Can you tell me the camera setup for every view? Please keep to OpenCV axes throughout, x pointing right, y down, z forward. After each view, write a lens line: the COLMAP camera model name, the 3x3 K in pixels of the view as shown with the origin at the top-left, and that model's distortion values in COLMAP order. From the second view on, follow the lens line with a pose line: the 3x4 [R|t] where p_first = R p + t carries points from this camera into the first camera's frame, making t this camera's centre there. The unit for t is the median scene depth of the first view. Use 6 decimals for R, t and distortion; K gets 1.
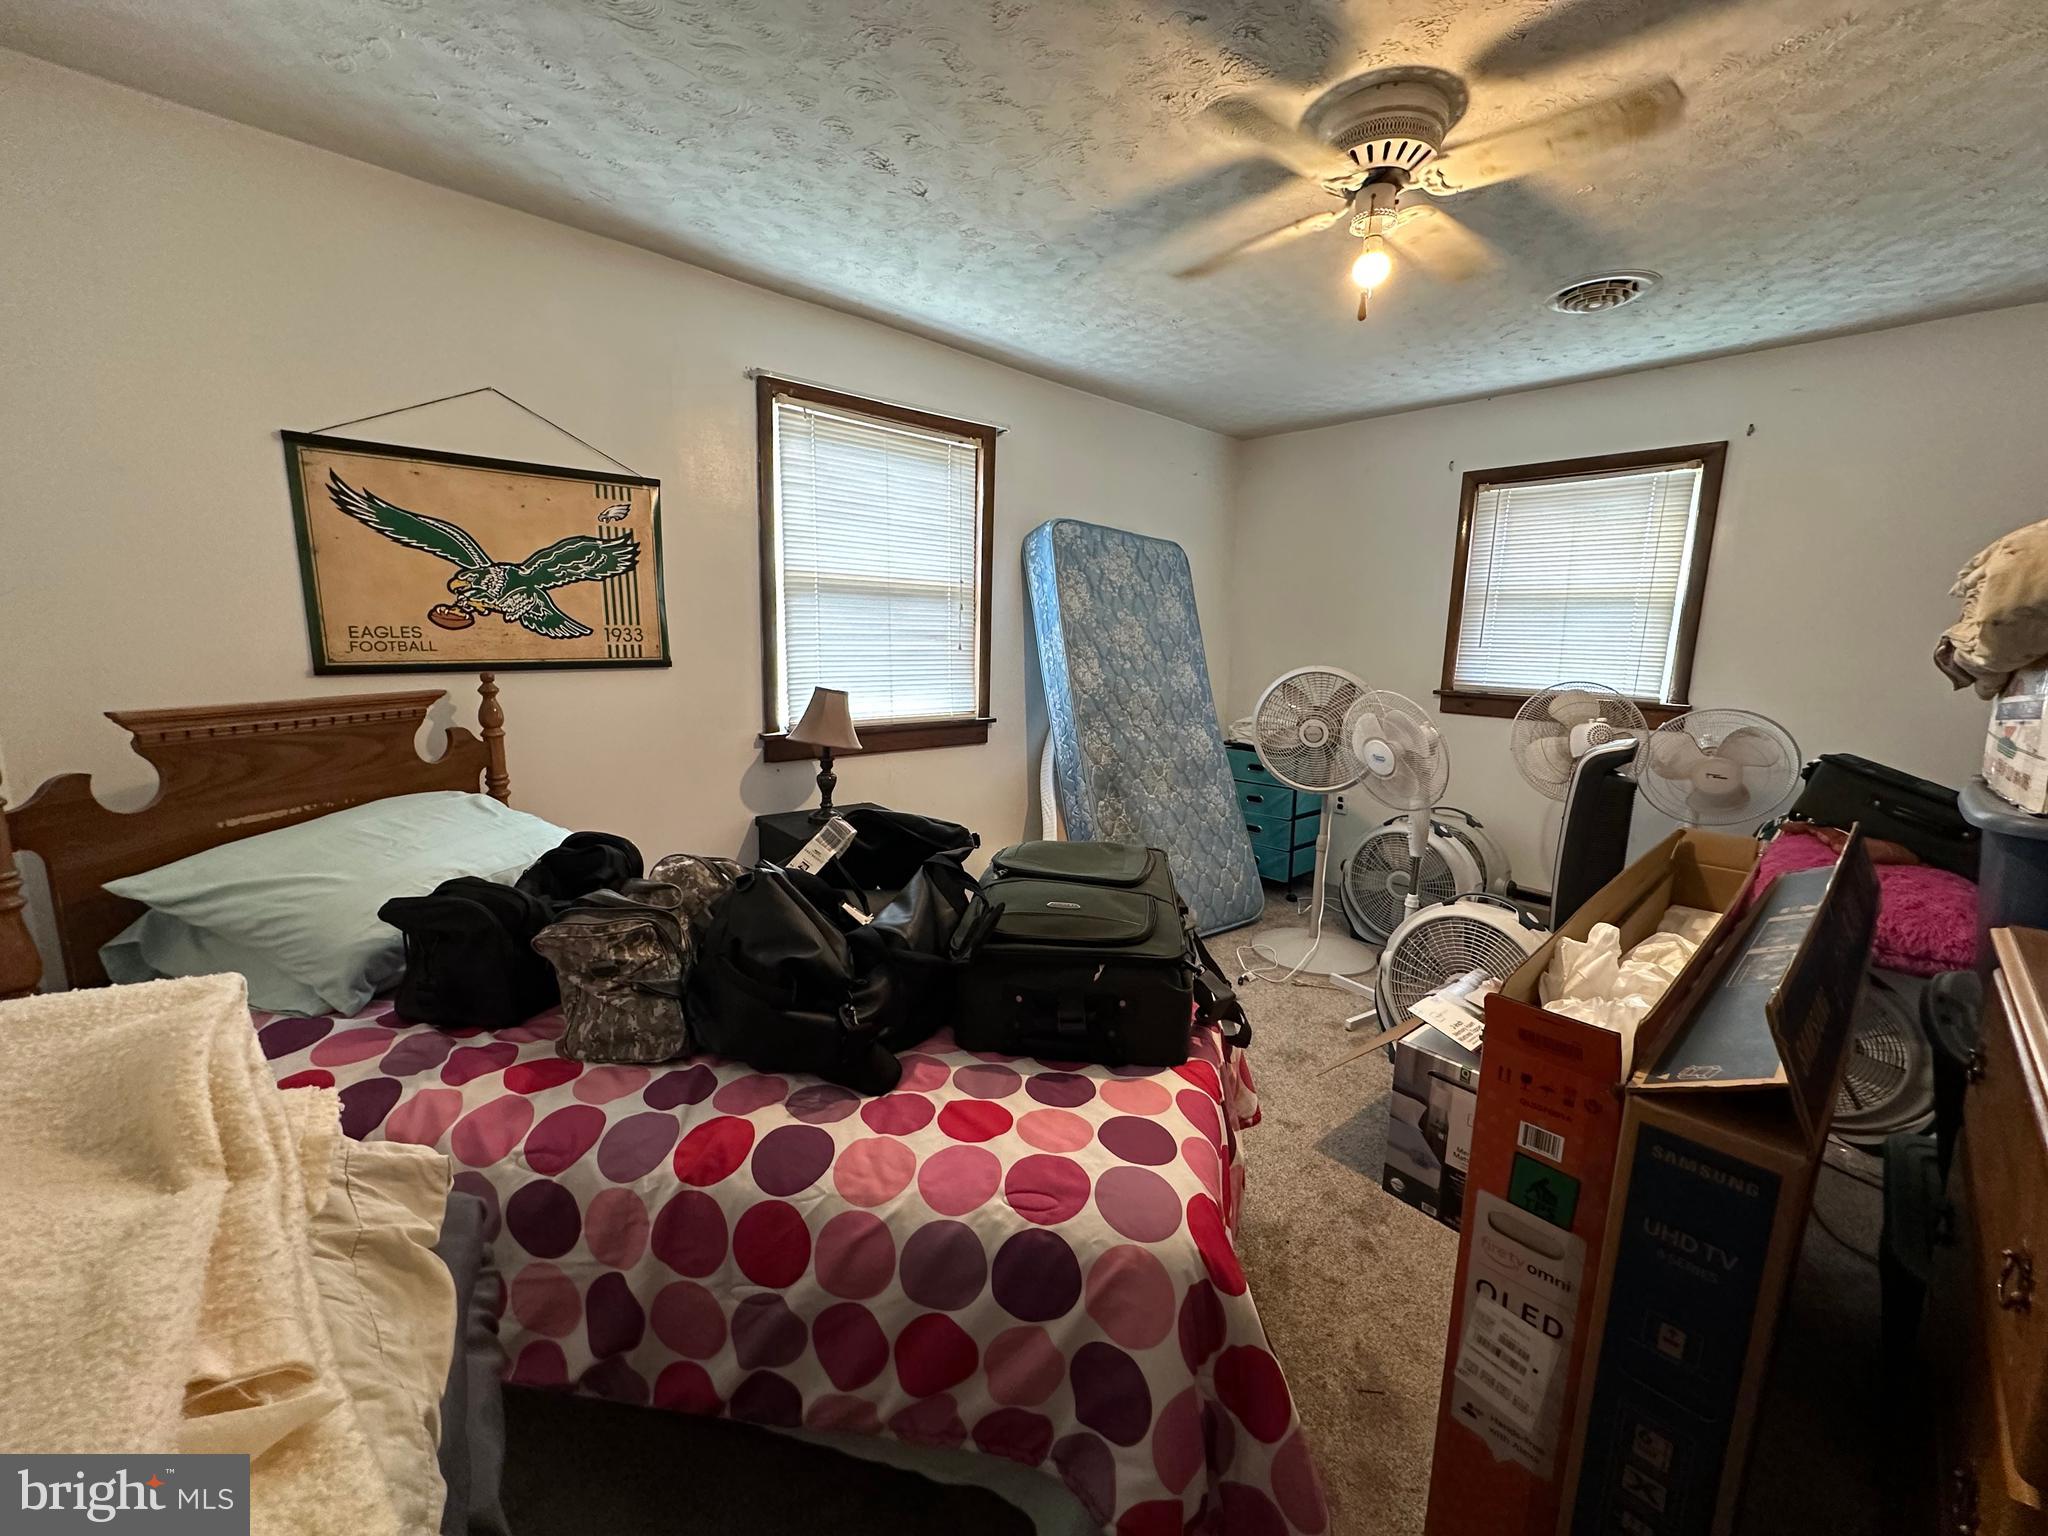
lens RADIAL K [[812.5, 0, 1024.9], [0, 812.5, 769.3], [0, 0, 1]] dist [-0.002417, 0.000713]
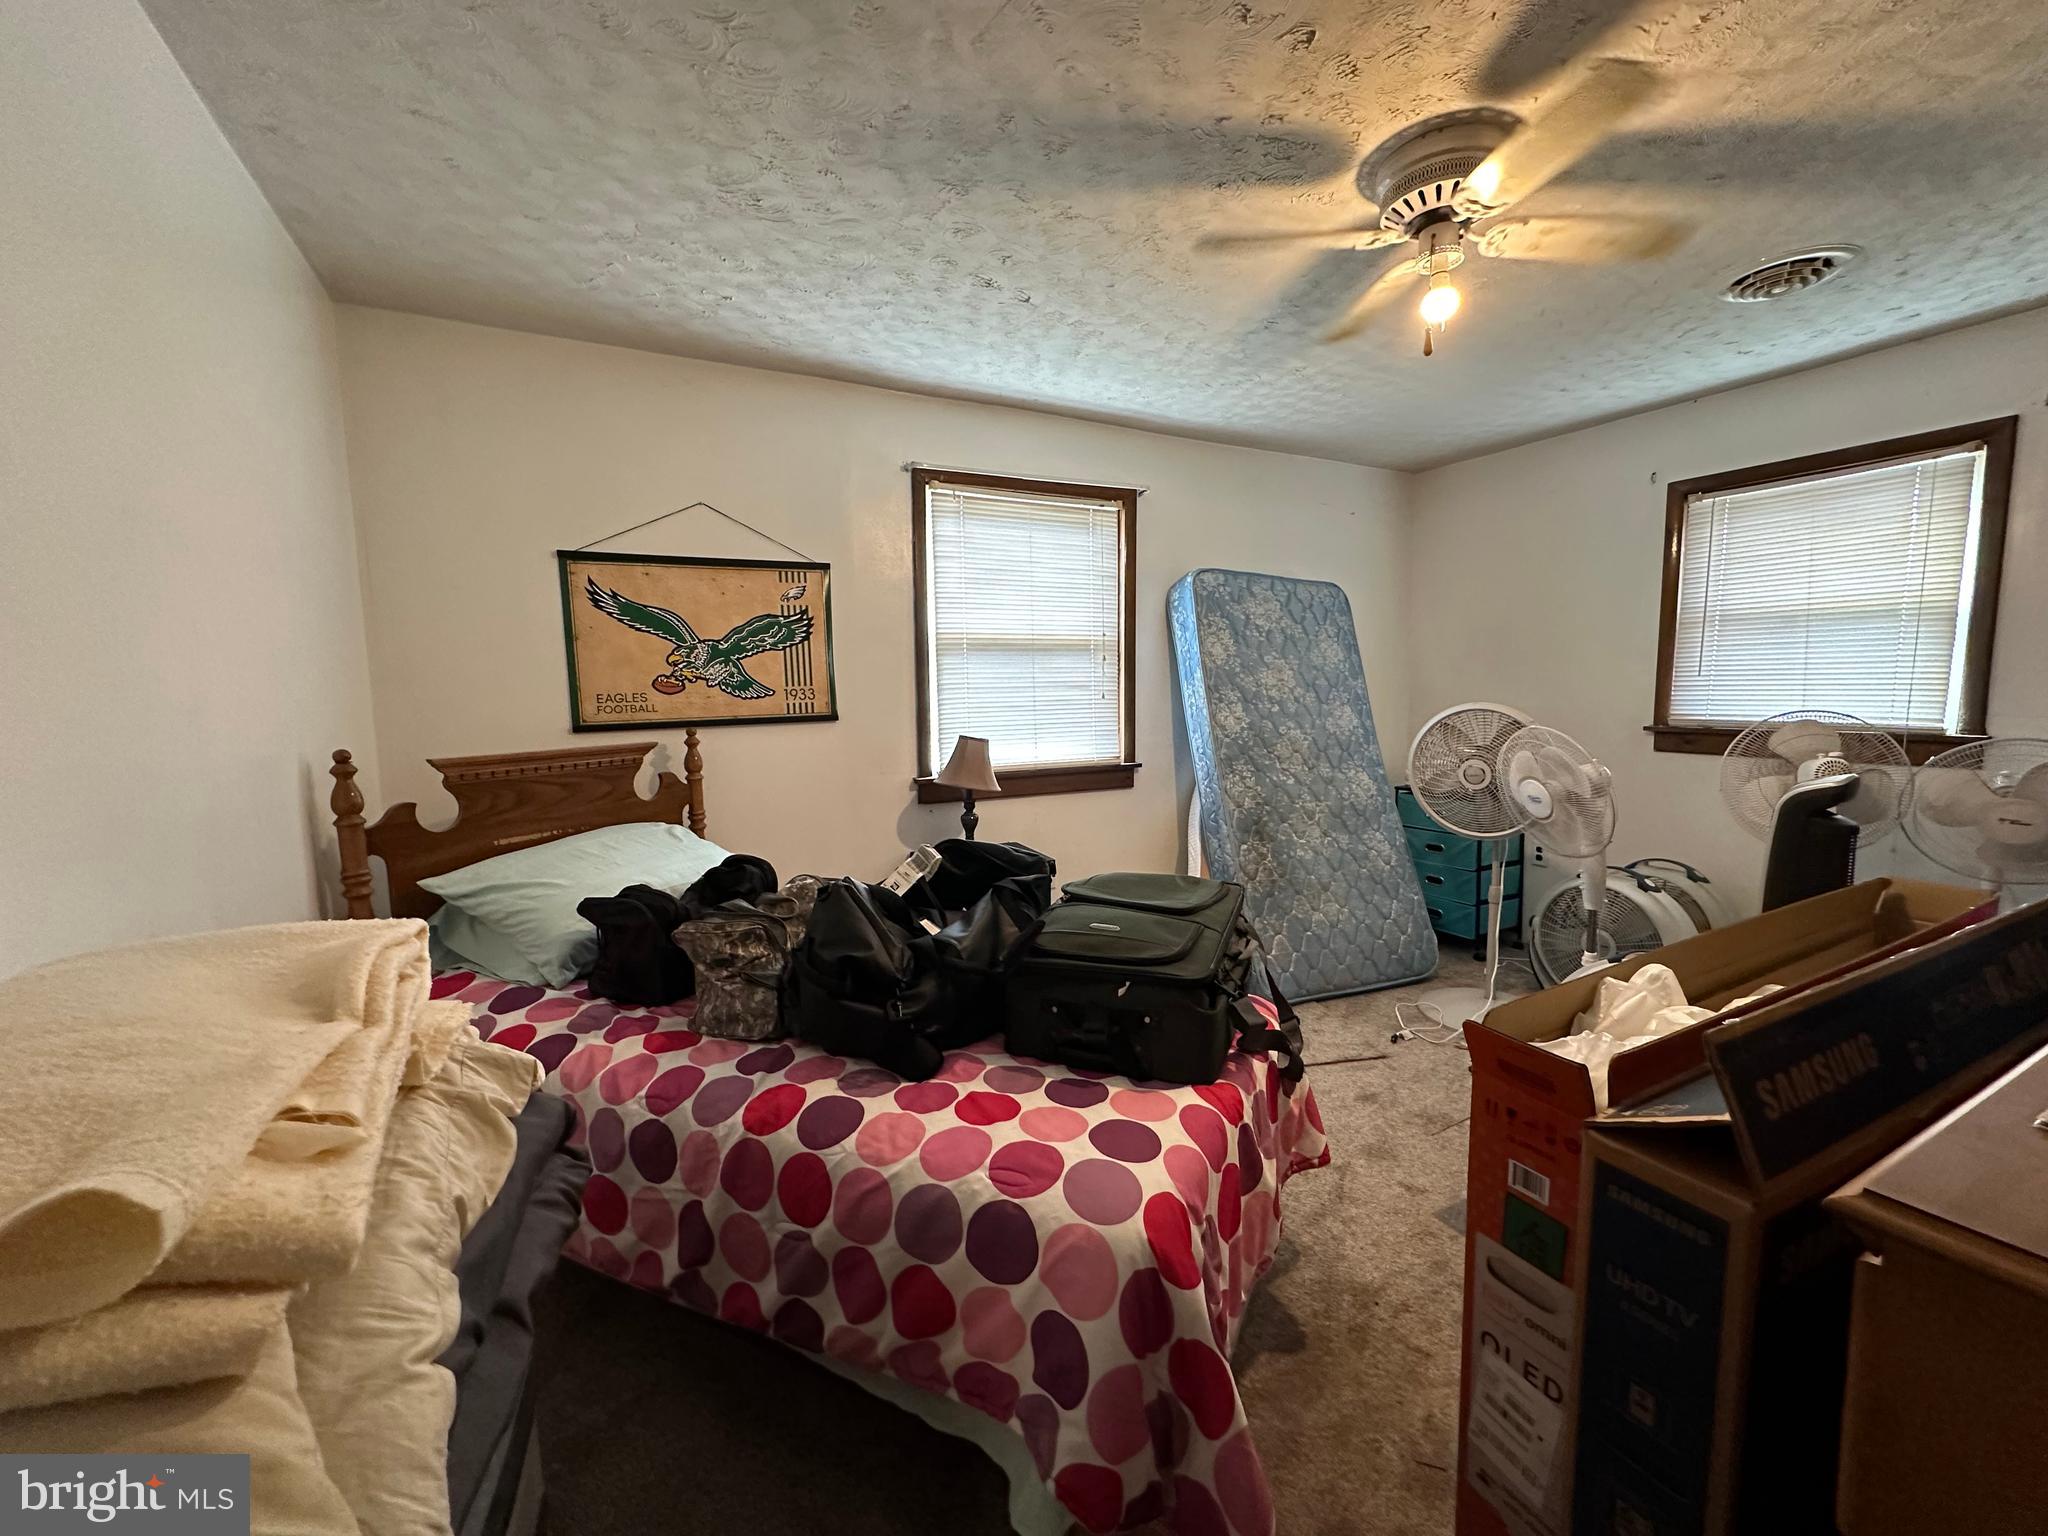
lens RADIAL K [[812.5, 0, 1024.9], [0, 812.5, 769.3], [0, 0, 1]] dist [-0.002417, 0.000713]
pose [[0.963980, -0.010241, -0.265776, 0.164487], [-0.007075, 0.997917, -0.064116, 0.020425], [0.265879, 0.063687, 0.961900, -0.053550]]
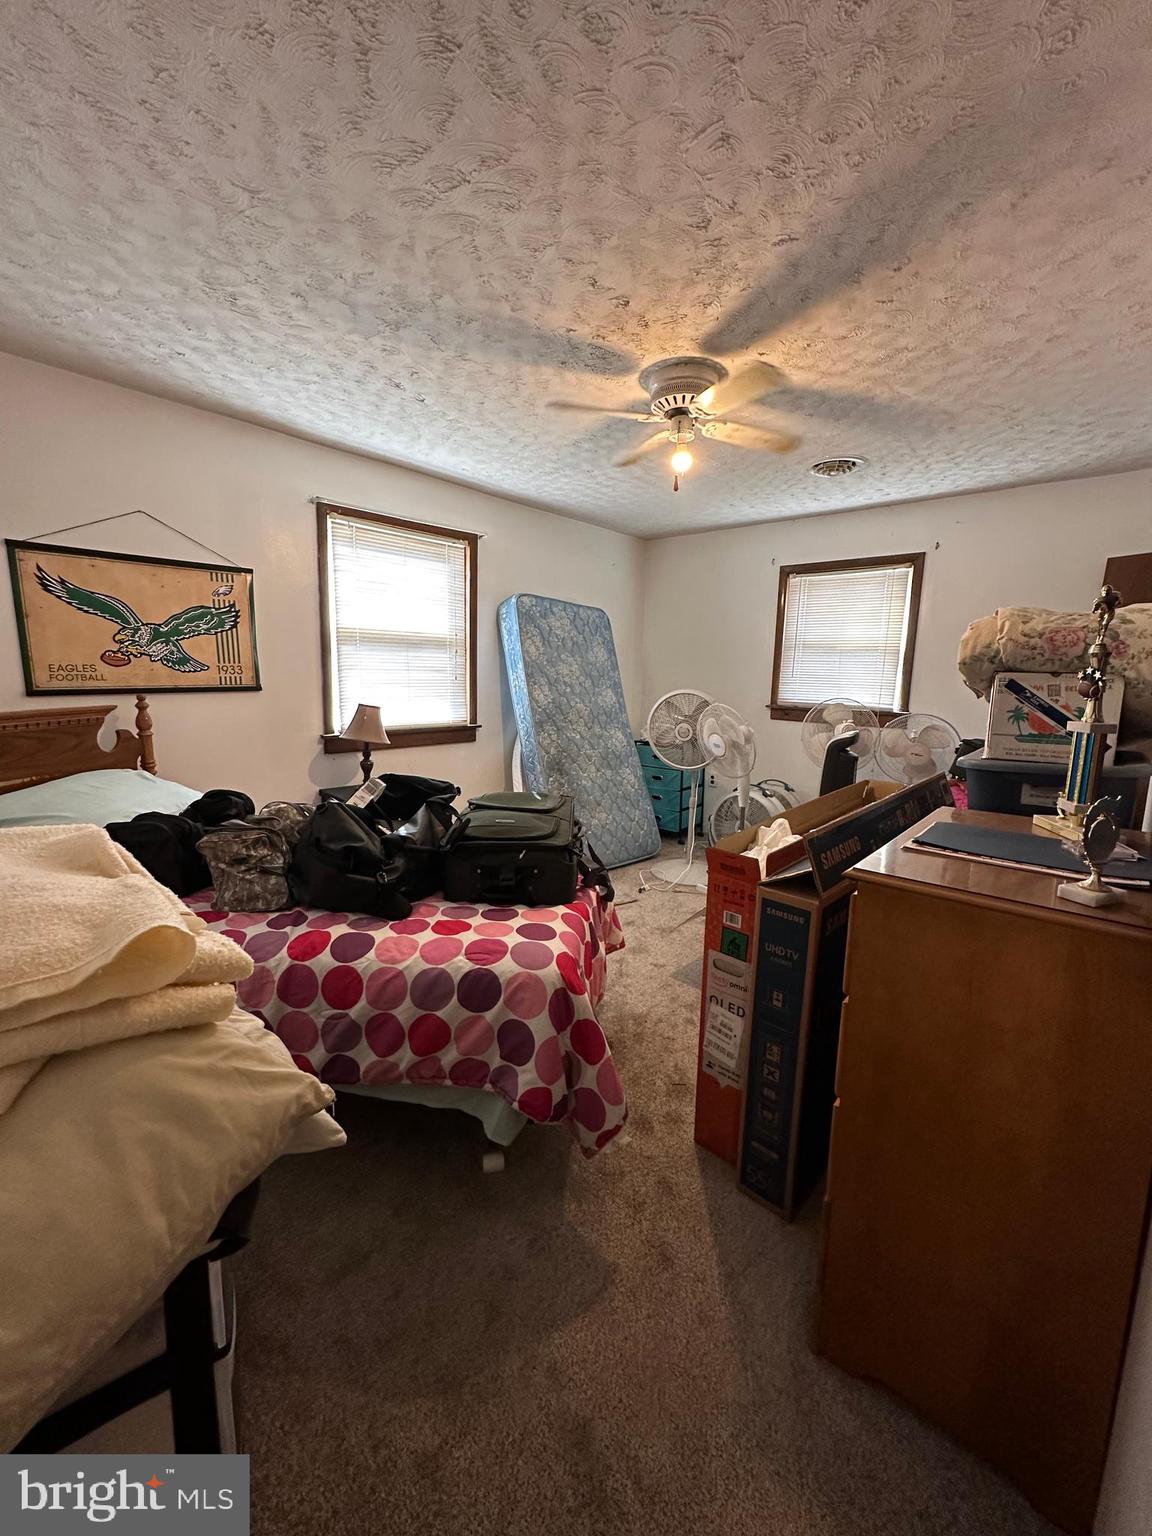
lens RADIAL K [[609.4, 0, 575.1], [0, 609.4, 767.8], [0, 0, 1]] dist [-0.002417, 0.000713]
pose [[0.995678, -0.015287, 0.091610, 0.056559], [0.015720, 0.999868, -0.004004, 0.040972], [-0.091536, 0.005427, 0.995787, -0.244685]]
